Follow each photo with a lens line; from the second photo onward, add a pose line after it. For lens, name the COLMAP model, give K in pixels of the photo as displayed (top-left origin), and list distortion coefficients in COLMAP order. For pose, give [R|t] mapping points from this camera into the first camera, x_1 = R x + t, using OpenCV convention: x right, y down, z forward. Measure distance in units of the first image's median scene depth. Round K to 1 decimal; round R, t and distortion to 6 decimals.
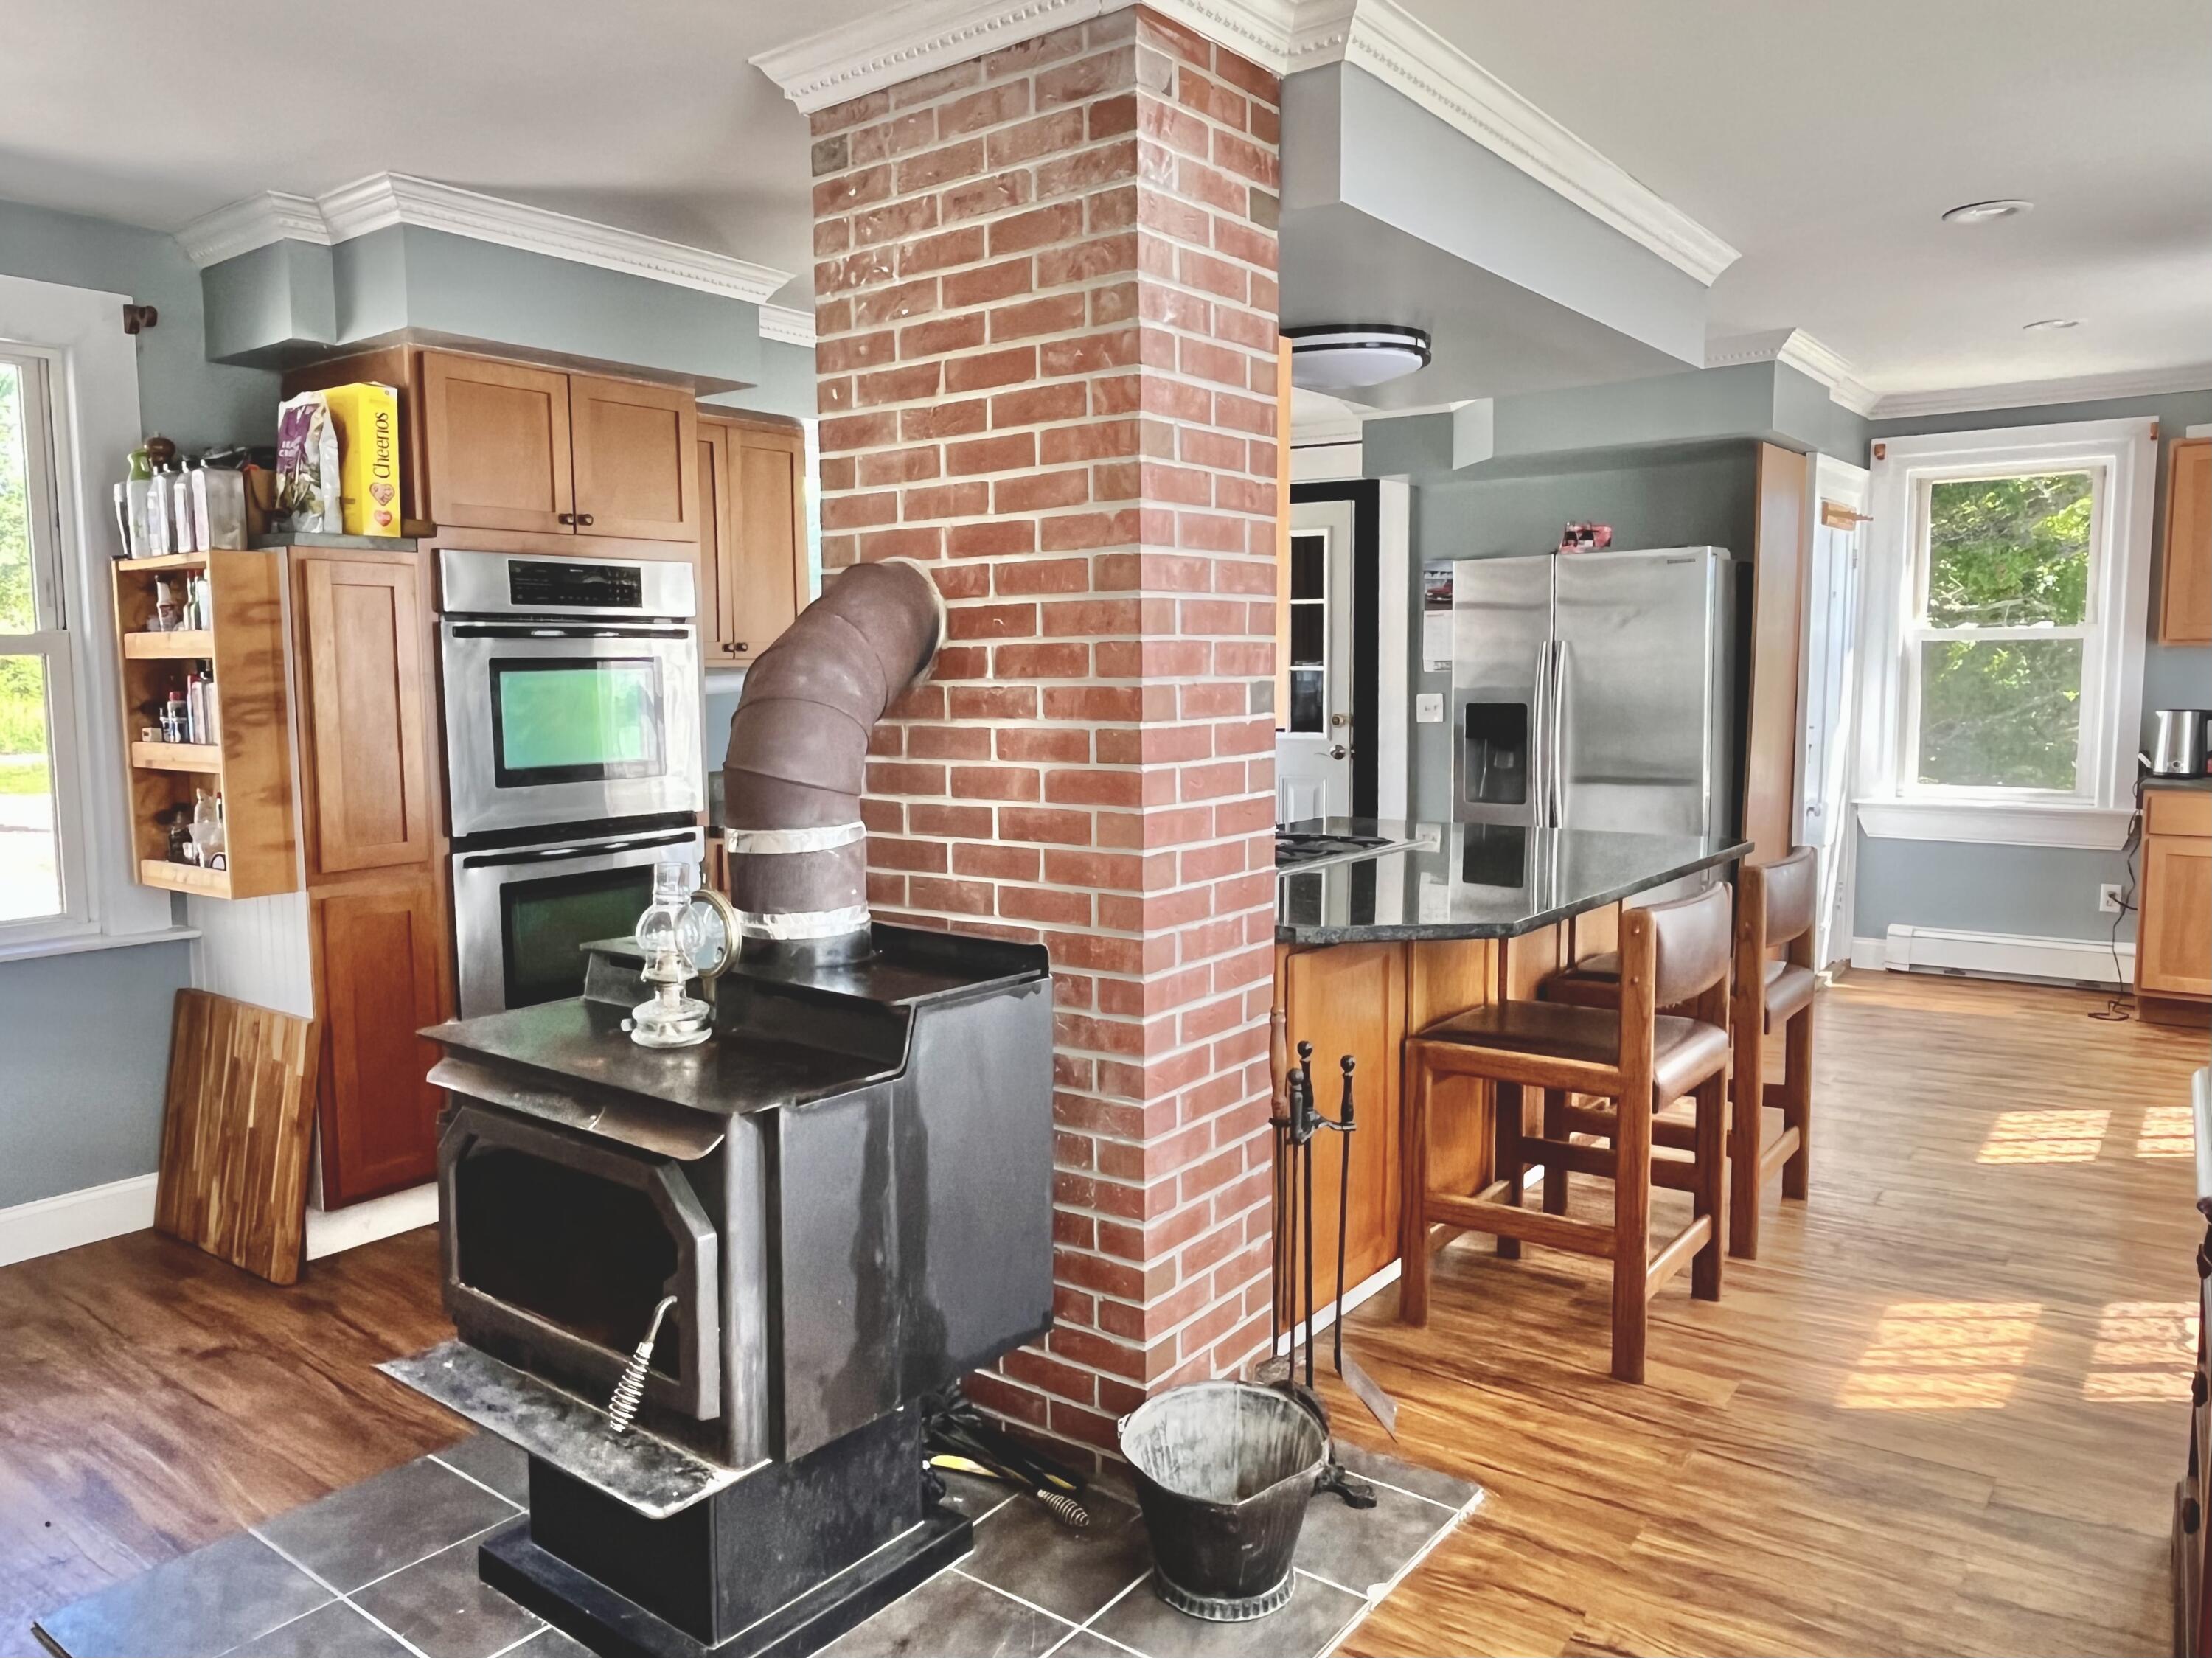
lens RADIAL K [[1445.3, 0, 1091.2], [0, 1445.3, 816.6], [0, 0, 1]] dist [-0.005656, -0.001222]
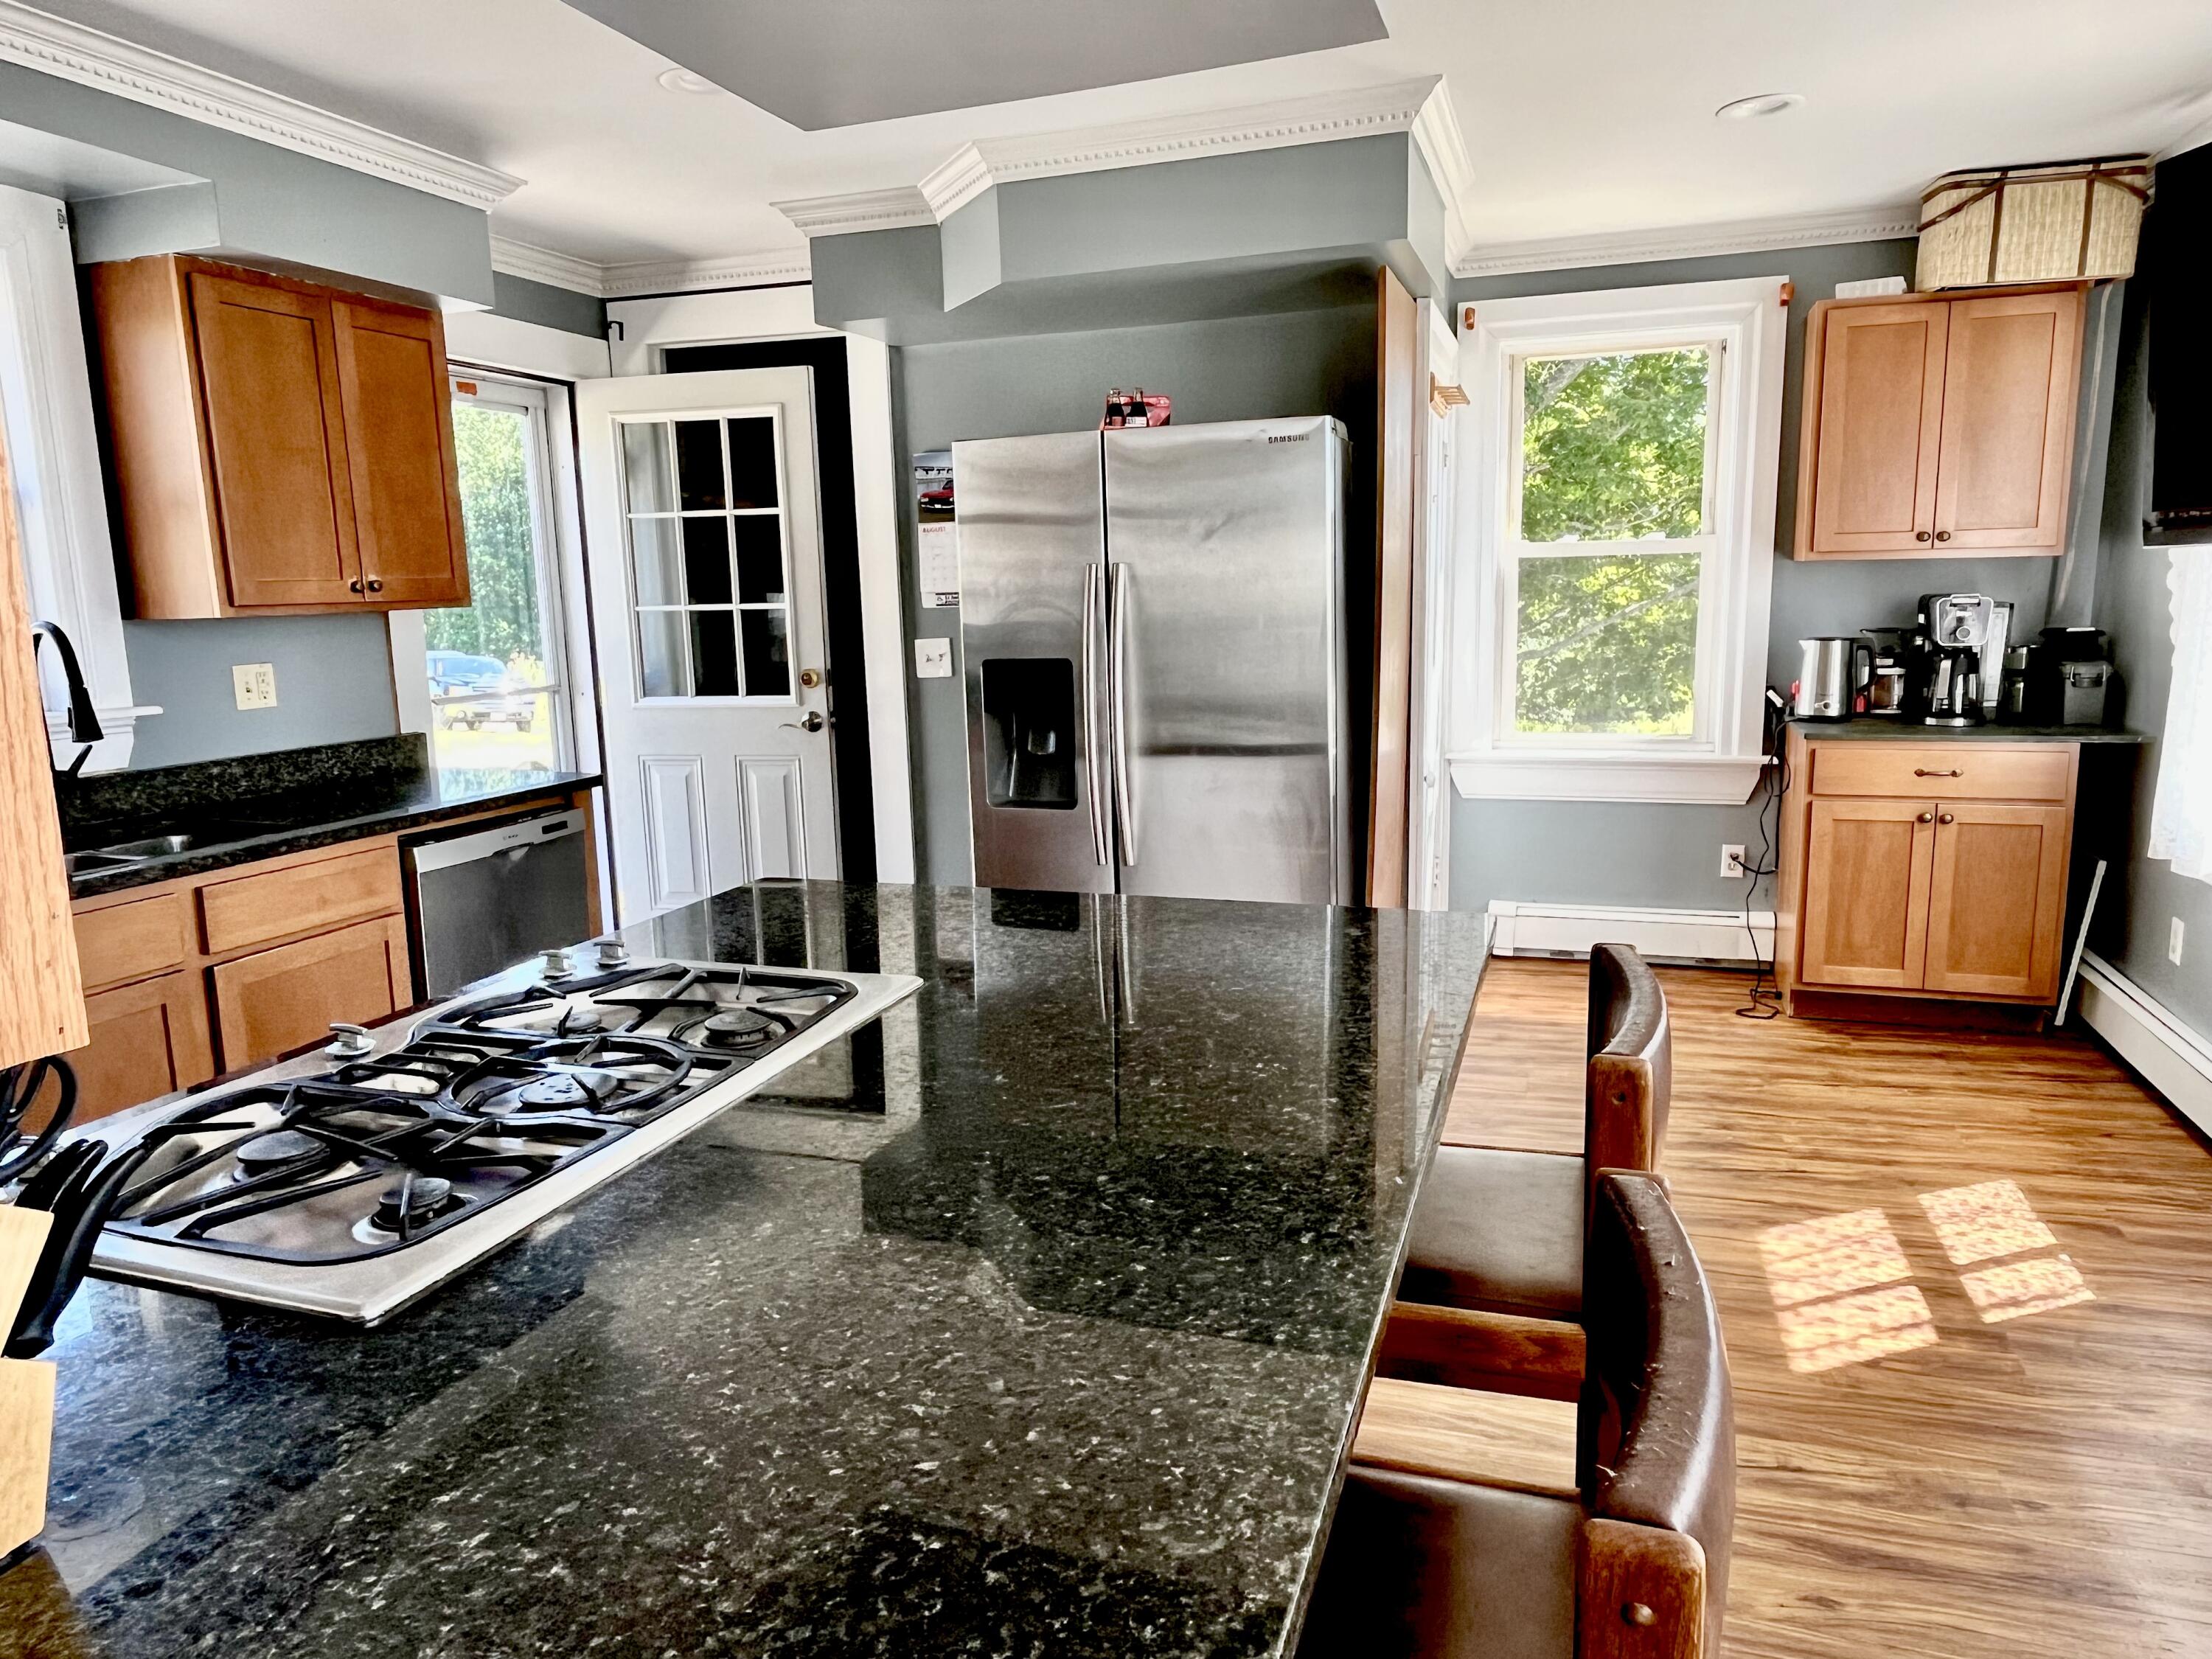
lens RADIAL K [[1445.4, 0, 1091.2], [0, 1445.4, 817.1], [0, 0, 1]] dist [-0.005656, -0.001222]
pose [[0.945371, -0.068012, 0.318822, 0.081044], [0.051168, 0.996830, 0.060924, -0.039929], [-0.321954, -0.041282, 0.945855, 0.317445]]
